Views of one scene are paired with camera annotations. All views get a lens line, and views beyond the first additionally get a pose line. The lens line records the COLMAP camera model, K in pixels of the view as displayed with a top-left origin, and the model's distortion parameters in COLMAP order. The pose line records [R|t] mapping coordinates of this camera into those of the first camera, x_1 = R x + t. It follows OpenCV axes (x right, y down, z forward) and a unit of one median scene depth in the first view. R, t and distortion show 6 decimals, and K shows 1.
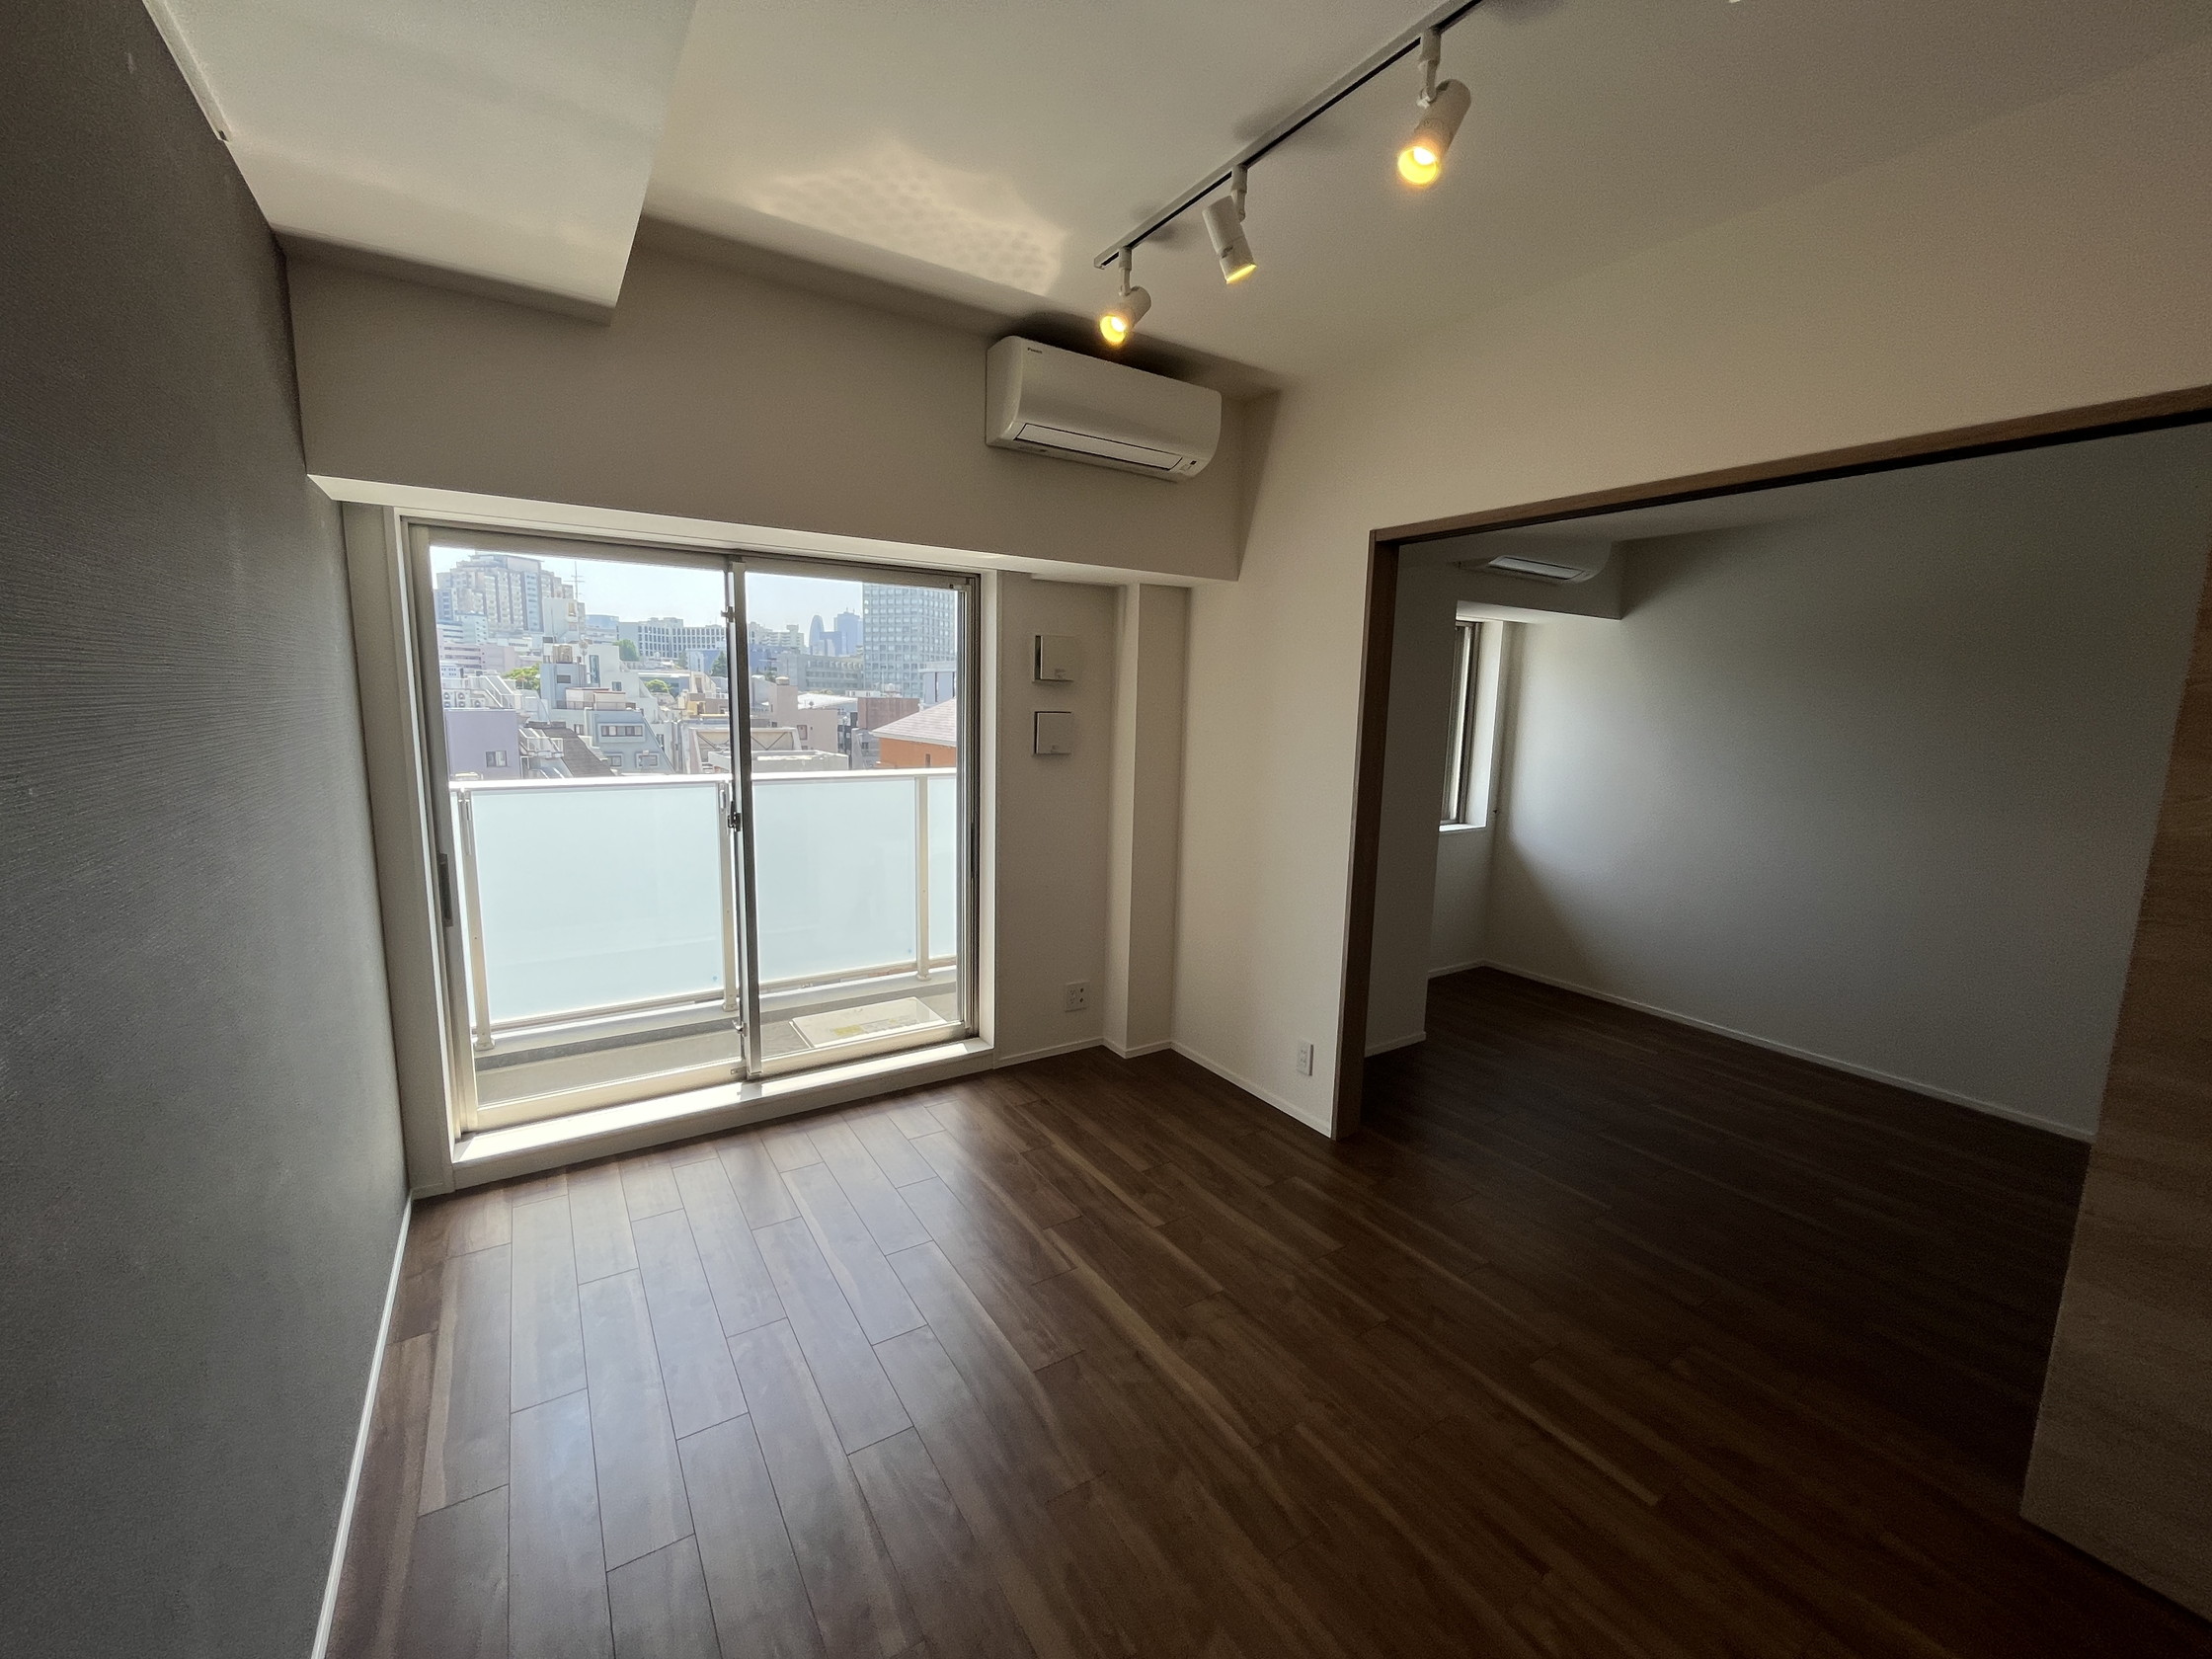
lens RADIAL K [[898.6, 0, 1107.0], [0, 898.6, 828.0], [0, 0, 1]] dist [-0.001282, 0.000065]
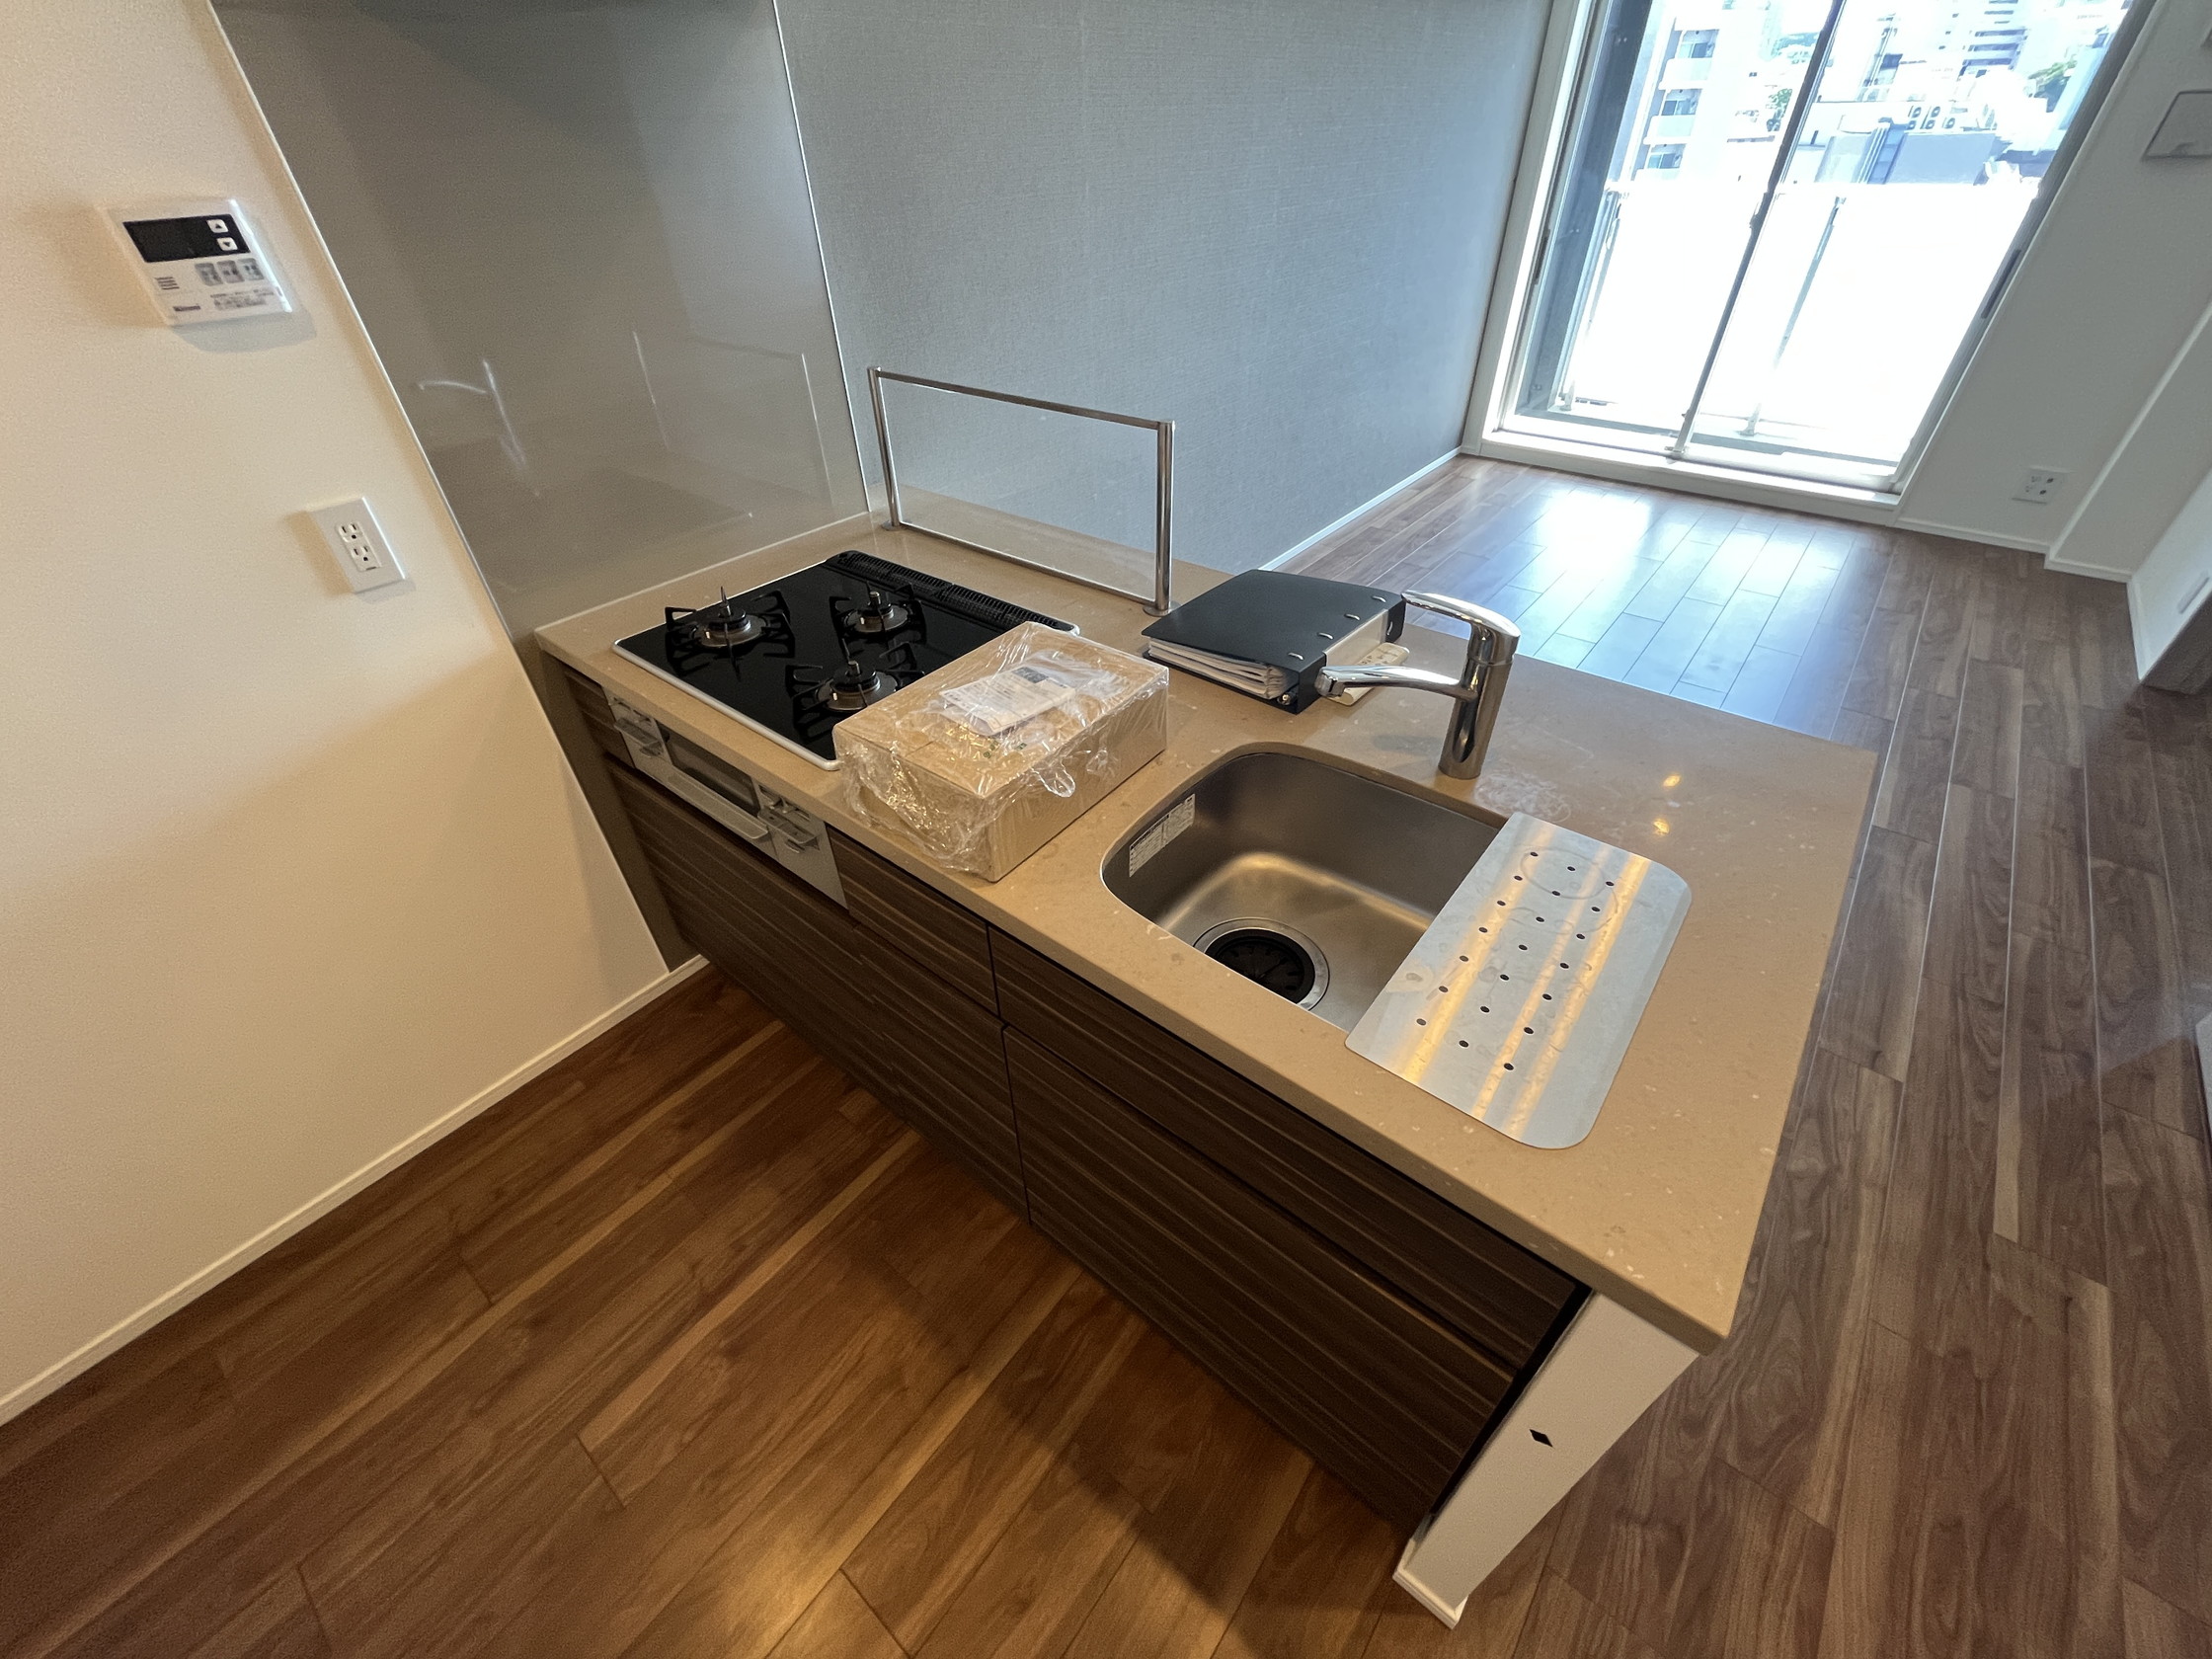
lens RADIAL K [[898.6, 0, 1105.5], [0, 898.6, 818.7], [0, 0, 1]] dist [-0.001282, 0.000065]
pose [[0.307273, 0.563793, -0.766630, 0.660736], [-0.108221, 0.821080, 0.560461, 0.065965], [0.945448, -0.089249, 0.313310, -0.253420]]
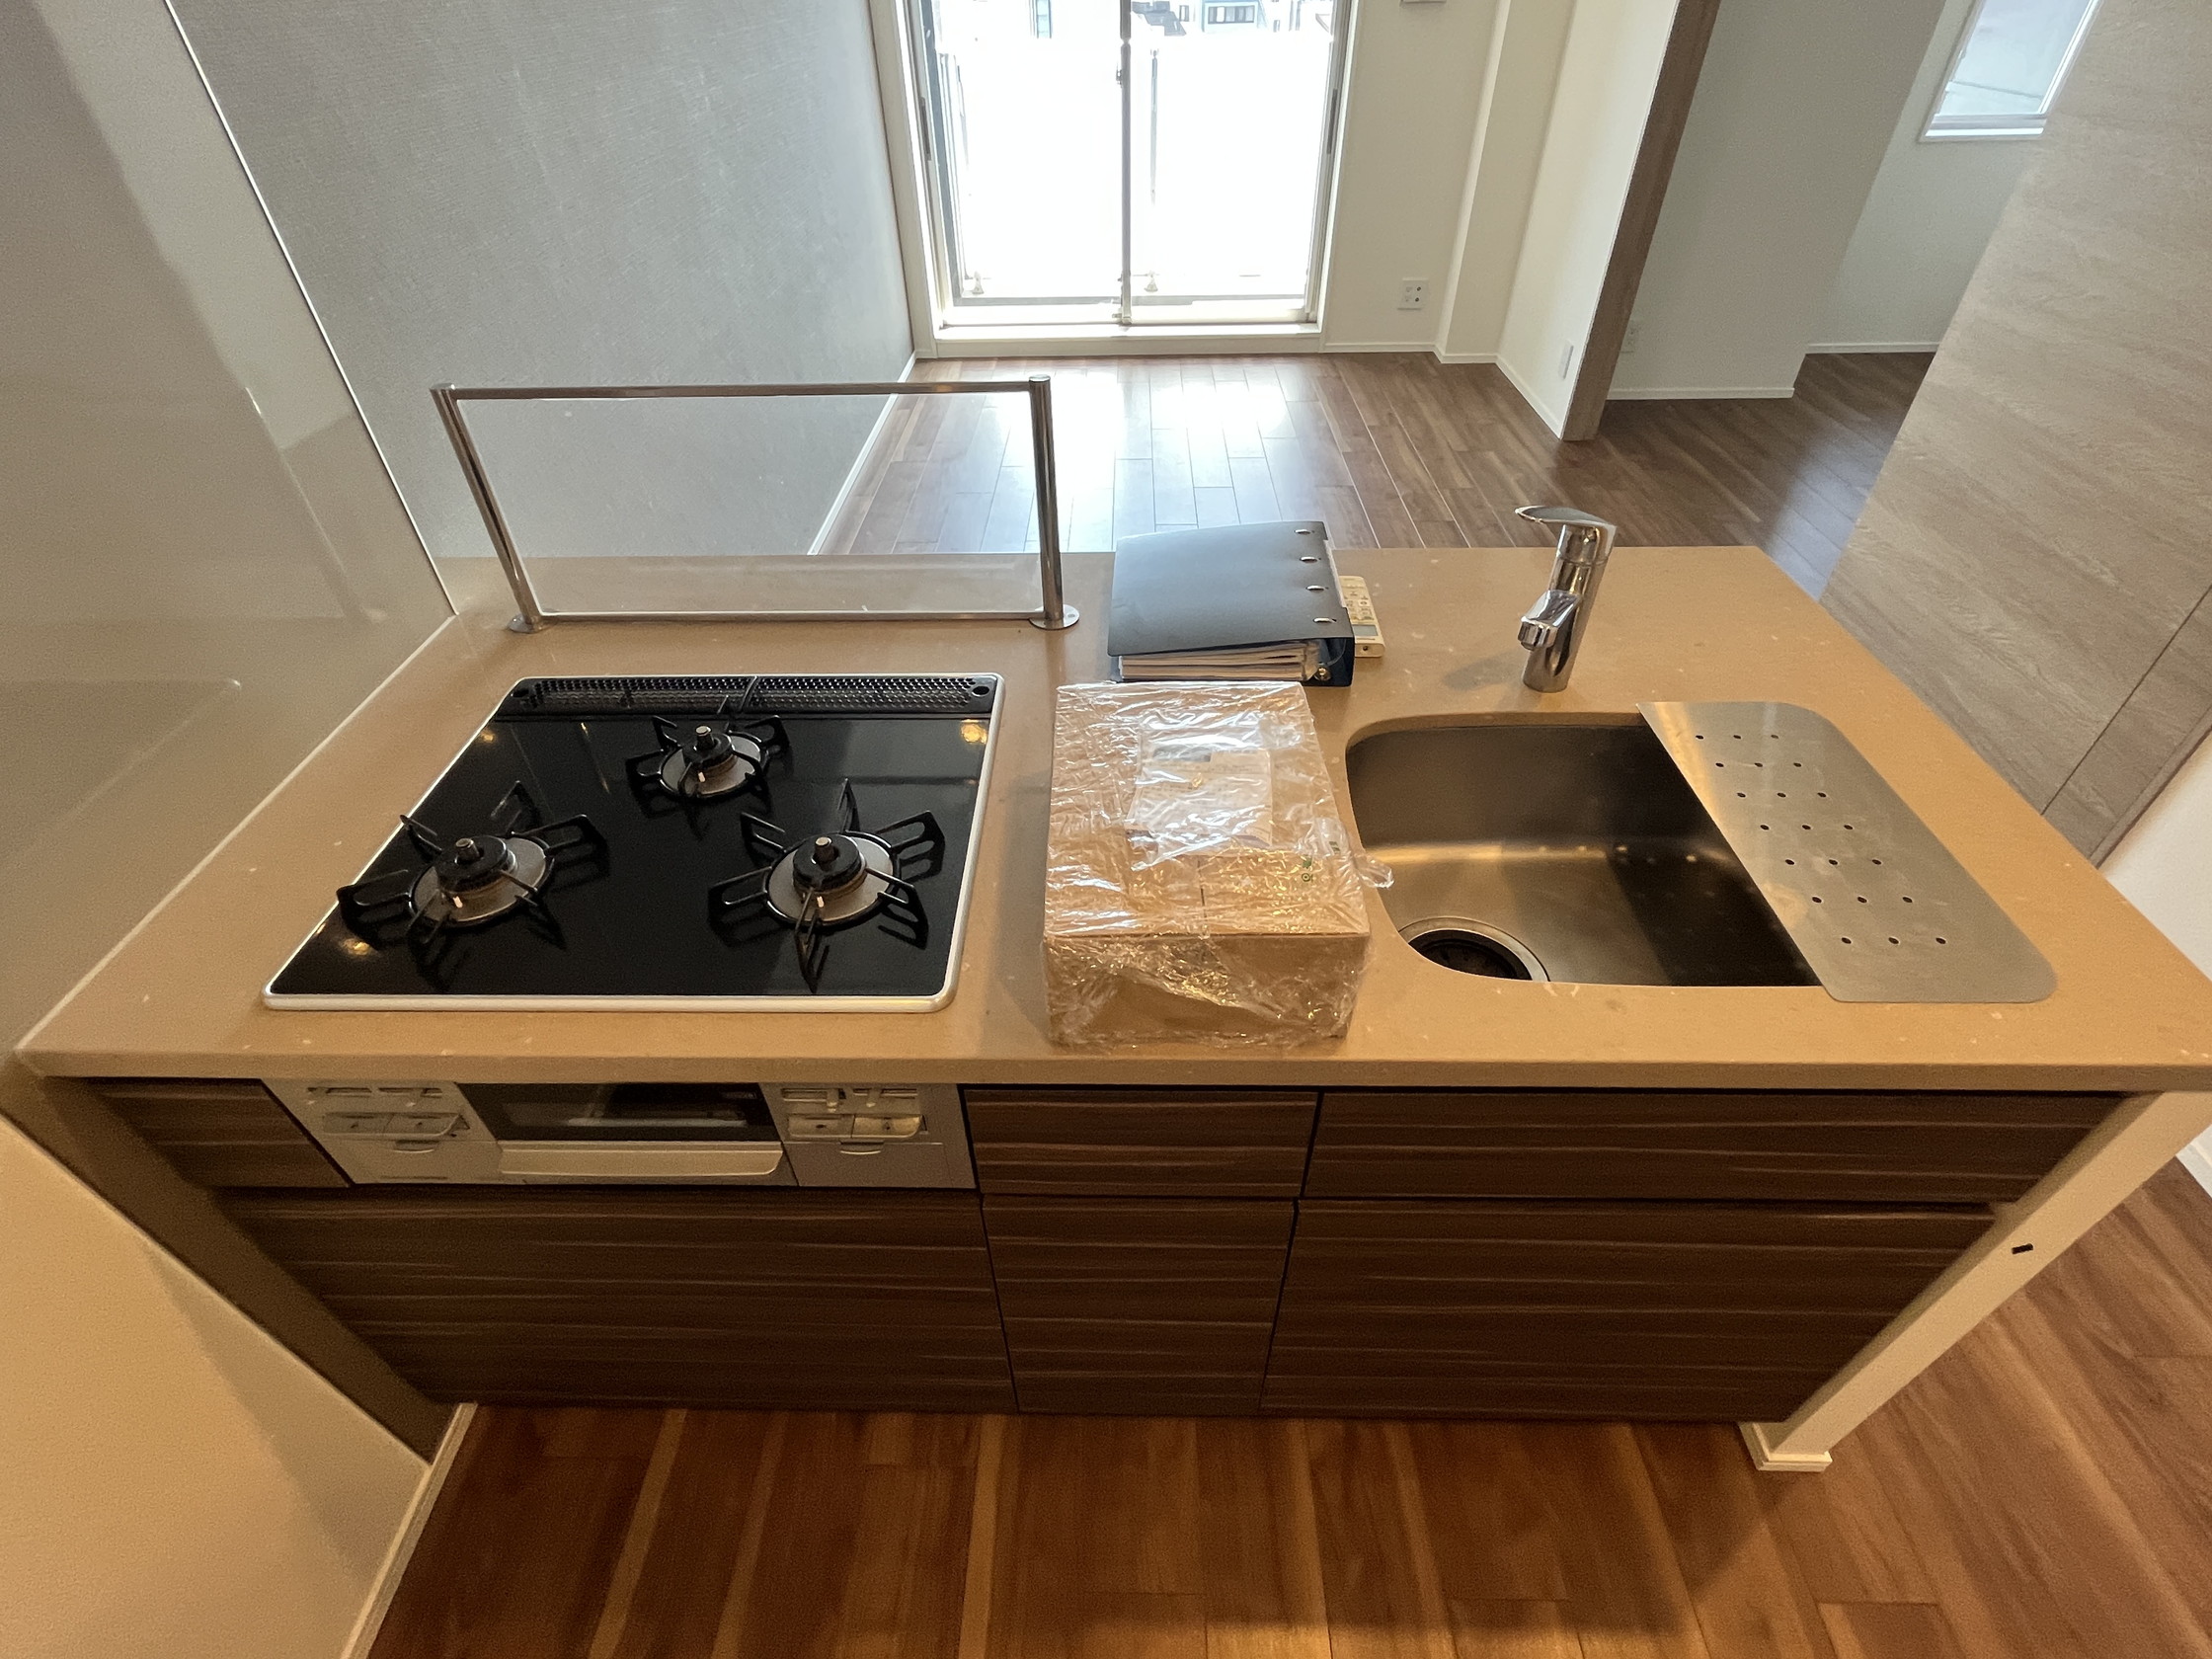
lens RADIAL K [[1039.7, 0, 1102.3], [0, 1039.7, 815.7], [0, 0, 1]] dist [-0.002918, 0.000459]
pose [[0.825712, 0.333094, -0.455246, 0.491333], [-0.045056, 0.843407, 0.535383, 0.078439], [0.562290, -0.421561, 0.711419, -0.377309]]
